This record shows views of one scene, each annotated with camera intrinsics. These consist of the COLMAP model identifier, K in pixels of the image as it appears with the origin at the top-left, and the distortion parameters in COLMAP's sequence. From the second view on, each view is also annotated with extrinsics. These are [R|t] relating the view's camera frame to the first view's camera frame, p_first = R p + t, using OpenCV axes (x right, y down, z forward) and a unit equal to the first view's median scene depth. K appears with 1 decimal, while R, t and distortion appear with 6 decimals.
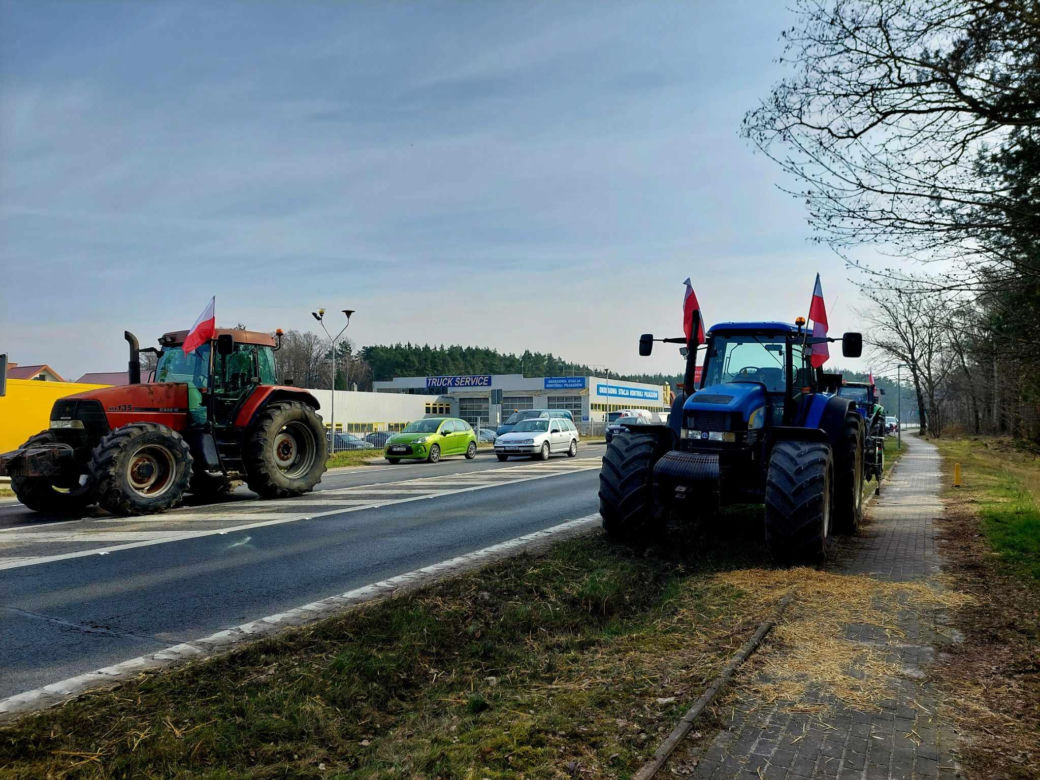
lens RADIAL K [[747.9, 0, 540.5], [0, 747.9, 393.7], [0, 0, 1]] dist [0.066095, -0.068510]
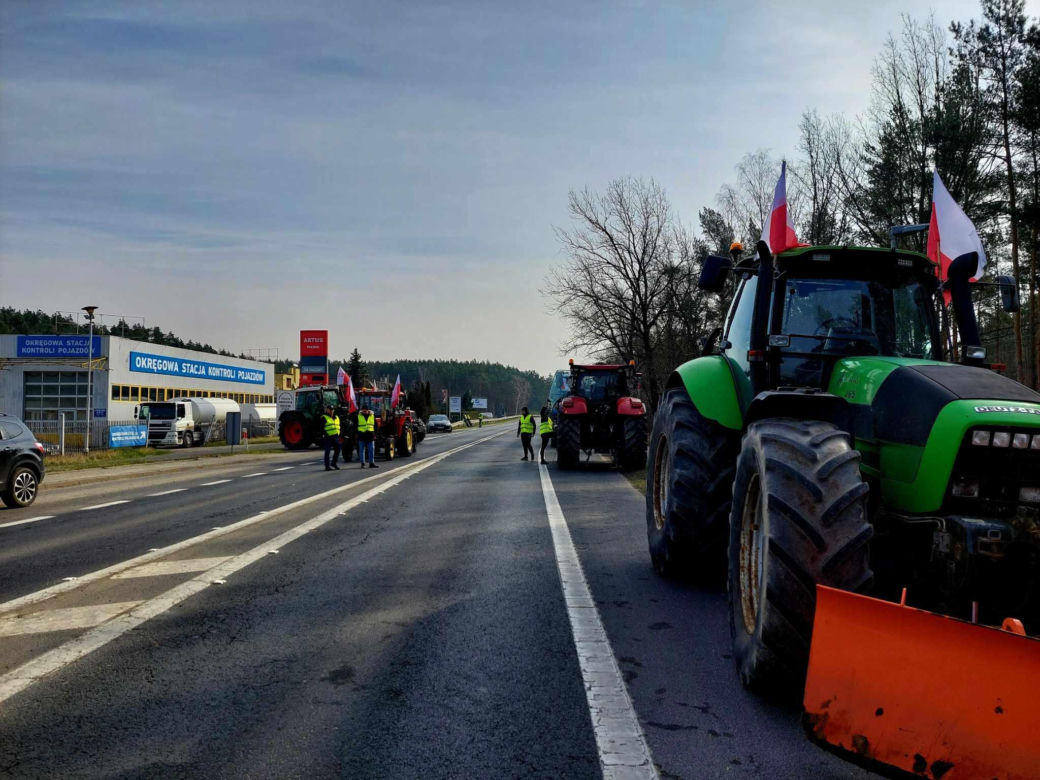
lens RADIAL K [[747.9, 0, 540.5], [0, 747.9, 393.7], [0, 0, 1]] dist [0.066095, -0.068510]
pose [[0.909732, 0.017647, 0.414821, 0.119080], [-0.020151, 0.999796, 0.001660, 0.011553], [-0.414707, -0.009869, 0.909902, 0.360738]]
